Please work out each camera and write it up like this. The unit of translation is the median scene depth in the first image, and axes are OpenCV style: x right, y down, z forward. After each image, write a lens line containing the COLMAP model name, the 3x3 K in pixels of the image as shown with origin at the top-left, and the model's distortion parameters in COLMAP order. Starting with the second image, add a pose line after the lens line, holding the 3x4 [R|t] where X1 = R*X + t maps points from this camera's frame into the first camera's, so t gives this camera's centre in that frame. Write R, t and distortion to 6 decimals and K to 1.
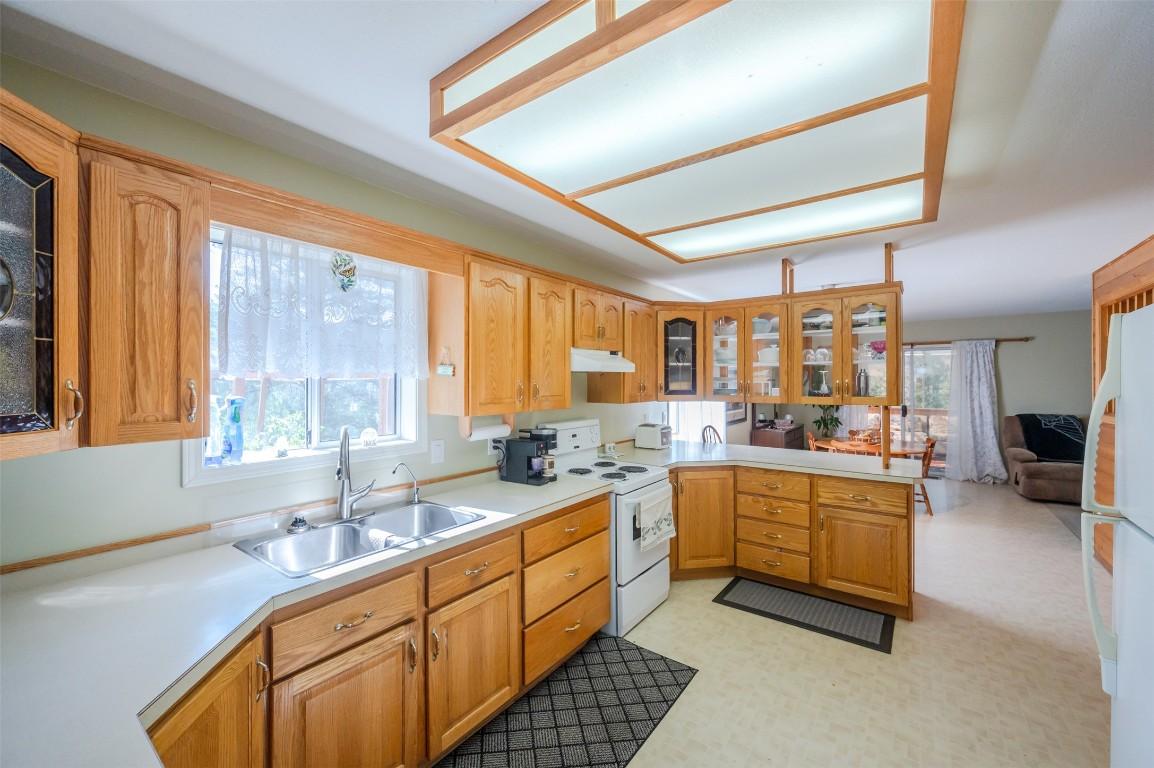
lens RADIAL K [[456.1, 0, 574.8], [0, 456.1, 380.7], [0, 0, 1]] dist [-0.000511, -0.000140]
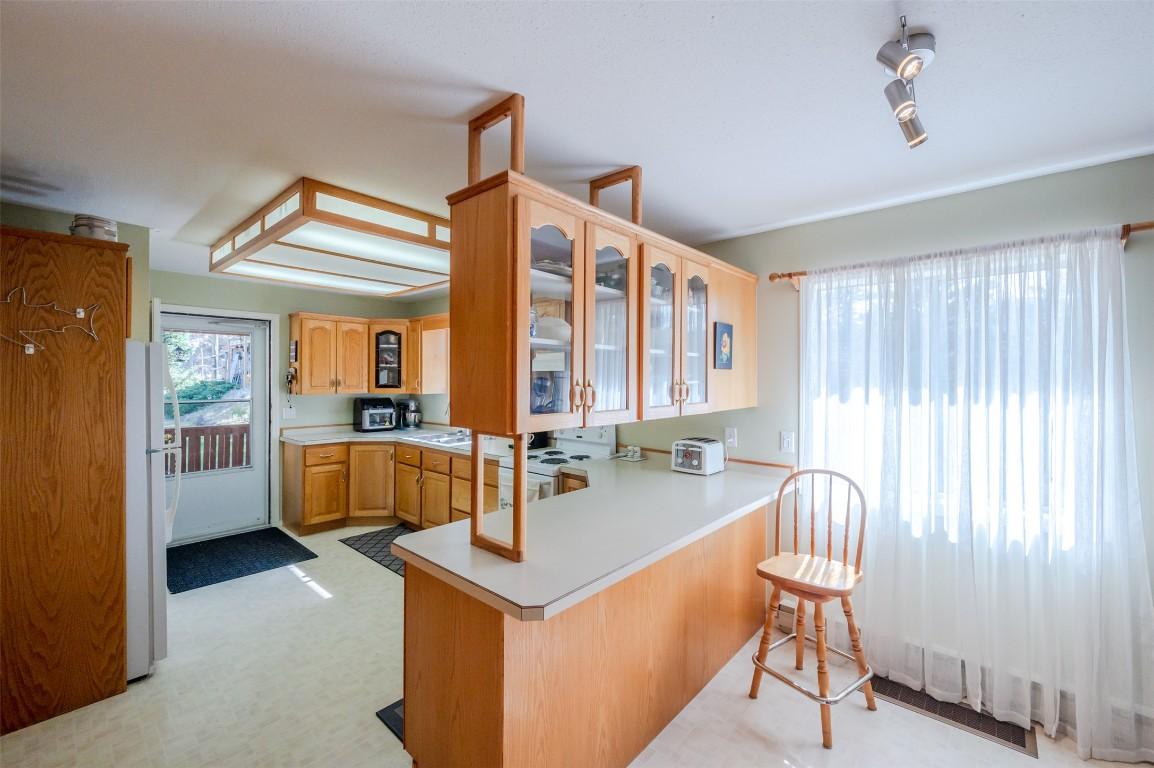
lens RADIAL K [[470.3, 0, 606.7], [0, 470.3, 379.5], [0, 0, 1]] dist [0.000338, 0.000011]
pose [[-0.053372, 0.004580, -0.998564, 1.354132], [-0.003904, 0.999981, 0.004795, -0.004344], [0.998567, 0.004155, -0.053353, 1.305982]]
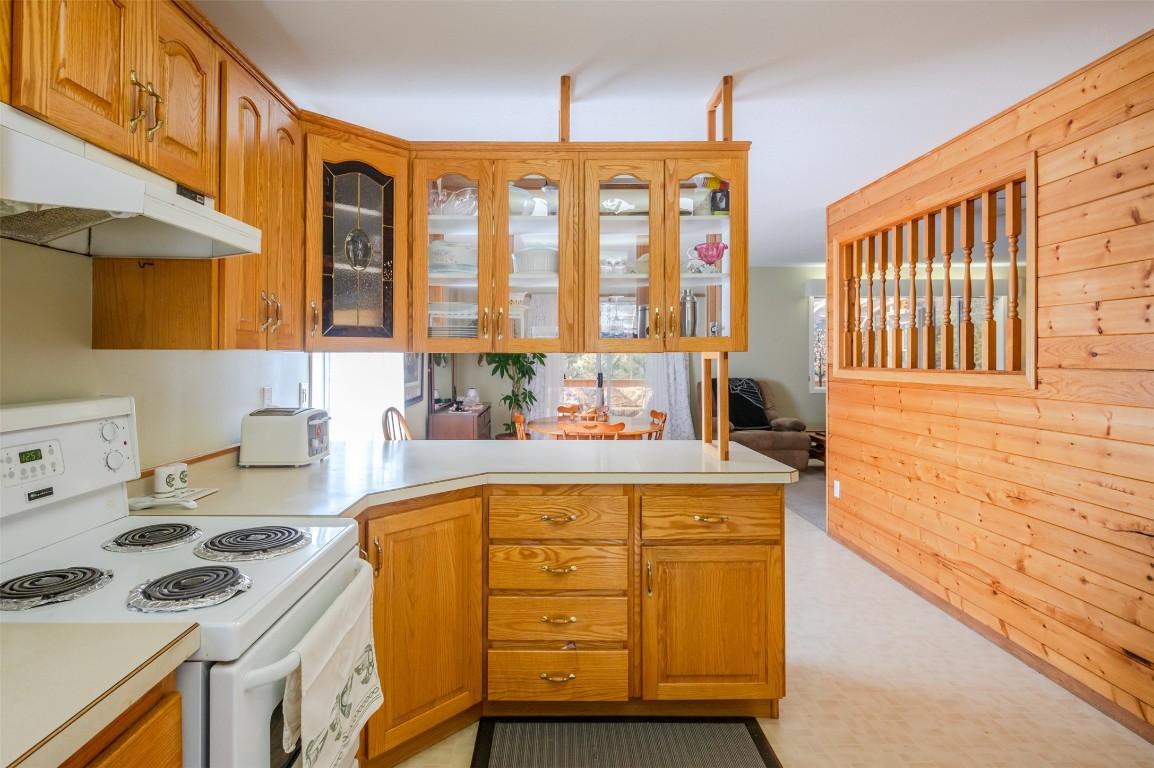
lens RADIAL K [[611.0, 0, 549.6], [0, 611.0, 350.4], [0, 0, 1]] dist [-0.000123, 0.000156]
pose [[0.798222, 0.005943, 0.602335, 0.032627], [-0.001401, 0.999967, -0.008010, 0.065302], [-0.602362, 0.005550, 0.798204, 0.569820]]
